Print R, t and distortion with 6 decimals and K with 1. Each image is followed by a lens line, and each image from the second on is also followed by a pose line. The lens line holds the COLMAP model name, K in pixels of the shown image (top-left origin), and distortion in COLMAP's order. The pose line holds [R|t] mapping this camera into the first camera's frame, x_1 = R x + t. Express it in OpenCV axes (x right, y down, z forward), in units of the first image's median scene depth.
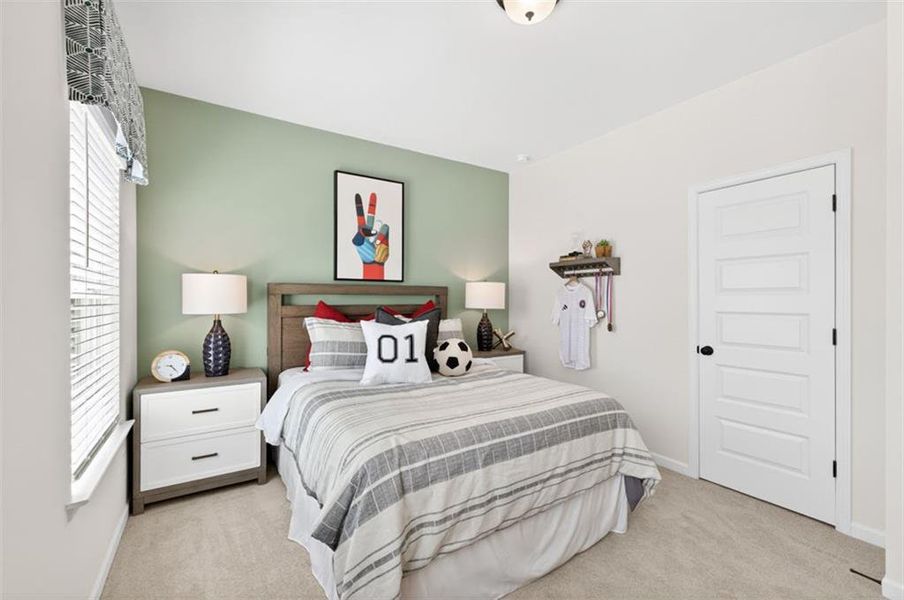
lens RADIAL K [[395.4, 0, 446.9], [0, 395.4, 302.3], [0, 0, 1]] dist [0.005294, -0.003815]
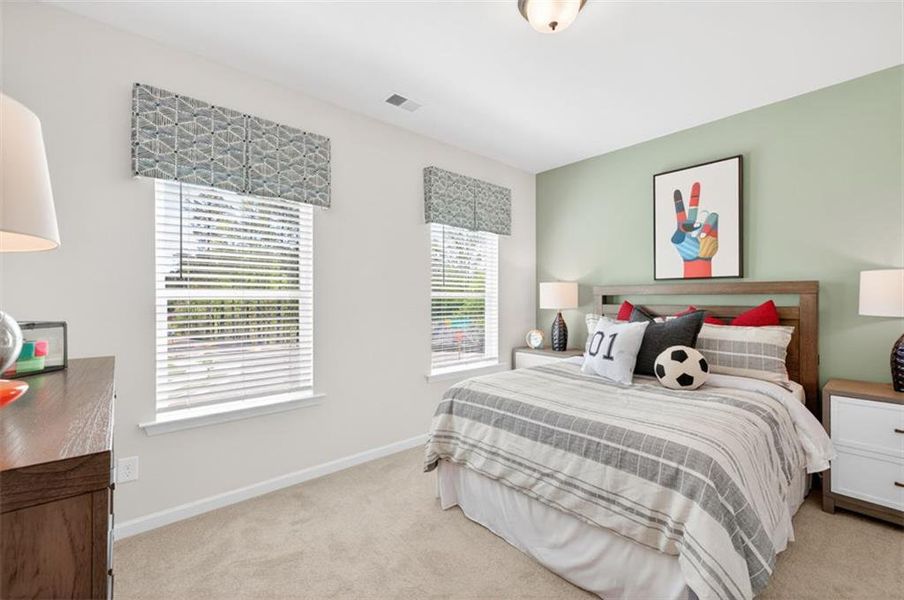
lens RADIAL K [[395.4, 0, 446.1], [0, 395.4, 297.4], [0, 0, 1]] dist [0.005294, -0.003815]
pose [[0.103025, -0.001446, -0.994678, 0.684199], [-0.005968, 0.999980, -0.002072, -0.006364], [0.994661, 0.006150, 0.103014, 0.343799]]
